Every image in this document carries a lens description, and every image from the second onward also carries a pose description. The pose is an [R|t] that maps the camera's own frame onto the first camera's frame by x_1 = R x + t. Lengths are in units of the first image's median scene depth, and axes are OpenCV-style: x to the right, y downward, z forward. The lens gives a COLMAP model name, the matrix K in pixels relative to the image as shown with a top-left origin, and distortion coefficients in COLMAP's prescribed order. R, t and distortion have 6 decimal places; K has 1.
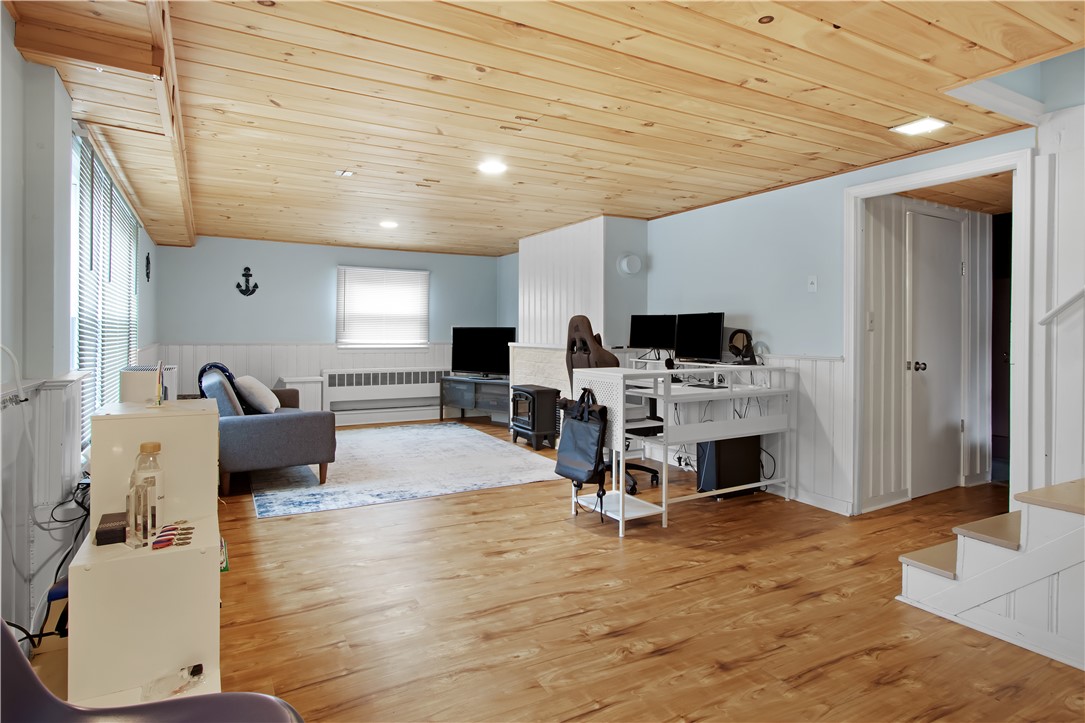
lens RADIAL K [[596.9, 0, 539.9], [0, 596.9, 334.3], [0, 0, 1]] dist [-0.010722, 0.000357]
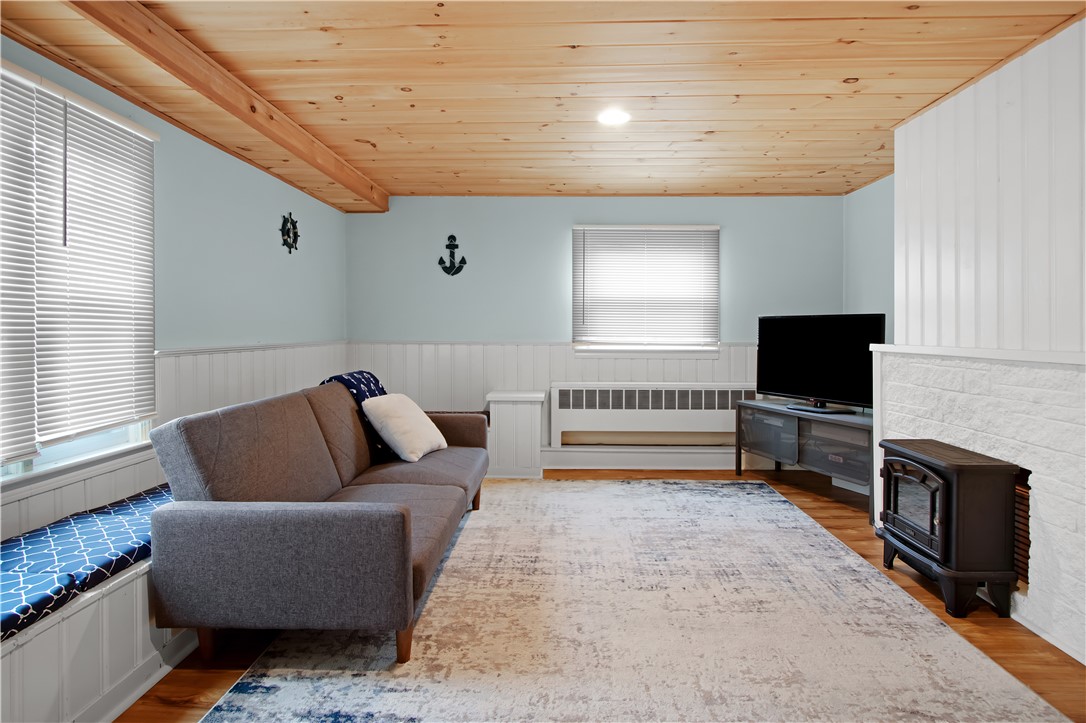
lens RADIAL K [[597.5, 0, 540.4], [0, 597.5, 334.3], [0, 0, 1]] dist [-0.010722, 0.000357]
pose [[0.858738, 0.000610, -0.512414, -0.032562], [-0.000523, 1.000000, 0.000313, 0.005462], [0.512414, -0.000001, 0.858738, 0.418564]]
